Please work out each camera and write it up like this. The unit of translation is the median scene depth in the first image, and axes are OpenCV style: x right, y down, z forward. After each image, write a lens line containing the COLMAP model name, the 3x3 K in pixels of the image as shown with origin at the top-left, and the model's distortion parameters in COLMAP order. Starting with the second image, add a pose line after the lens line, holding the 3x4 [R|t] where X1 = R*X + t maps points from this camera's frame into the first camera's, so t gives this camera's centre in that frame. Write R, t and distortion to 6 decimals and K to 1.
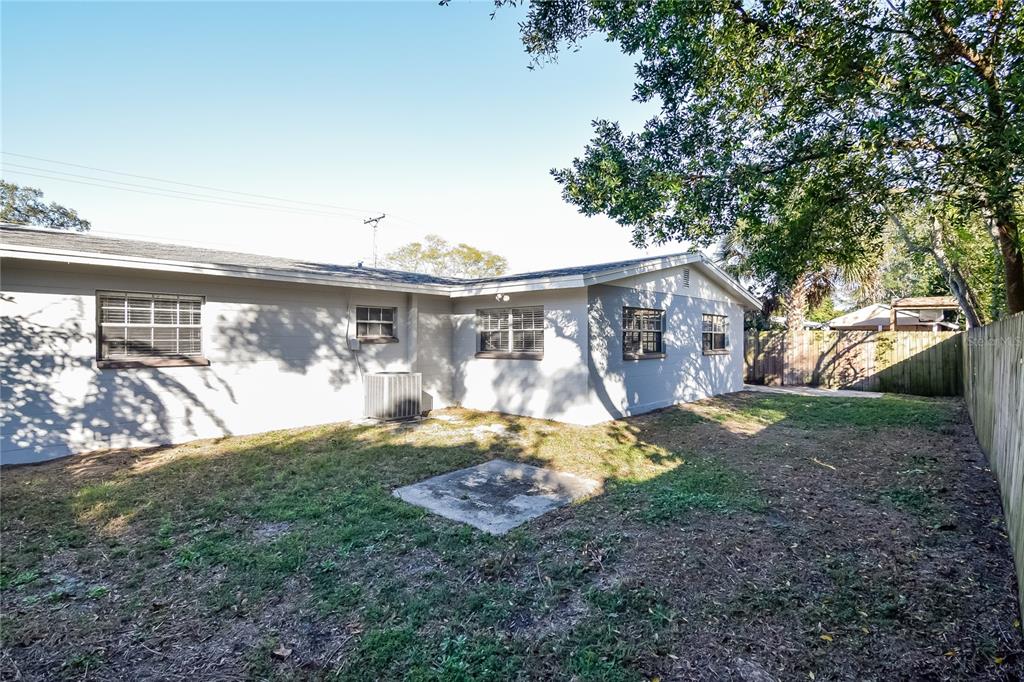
lens RADIAL K [[503.1, 0, 594.2], [0, 503.1, 342.5], [0, 0, 1]] dist [0.002850, -0.010856]
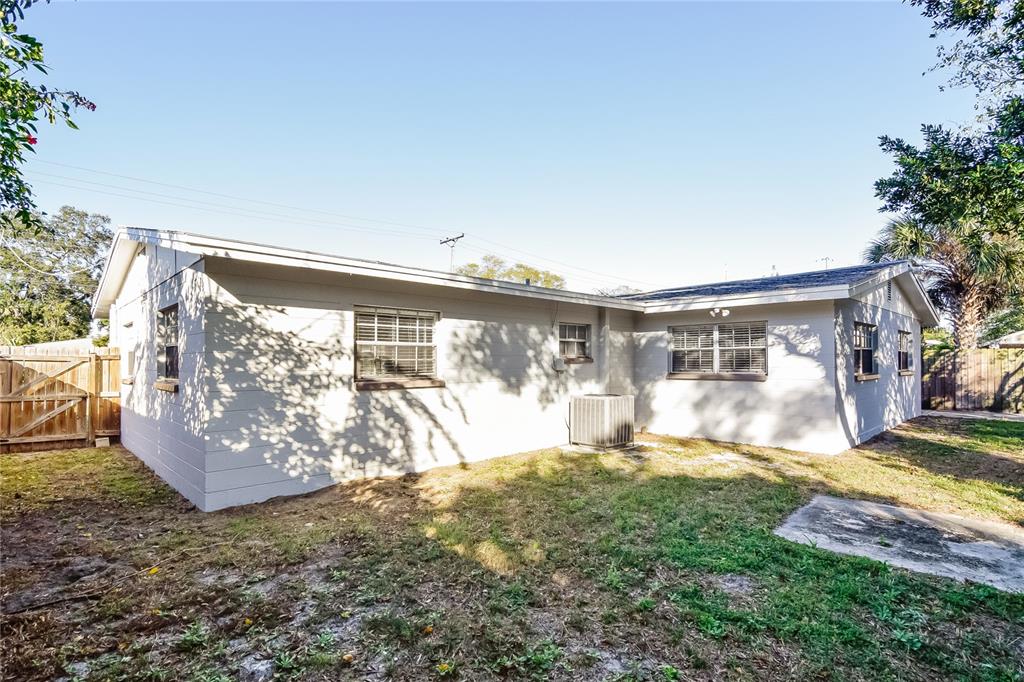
lens RADIAL K [[503.1, 0, 539.7], [0, 503.1, 342.0], [0, 0, 1]] dist [0.002850, -0.010856]
pose [[0.998094, -0.004167, -0.061566, -0.480825], [0.001382, 0.998977, -0.045208, 0.006083], [0.061691, 0.045037, 0.997079, 0.074026]]
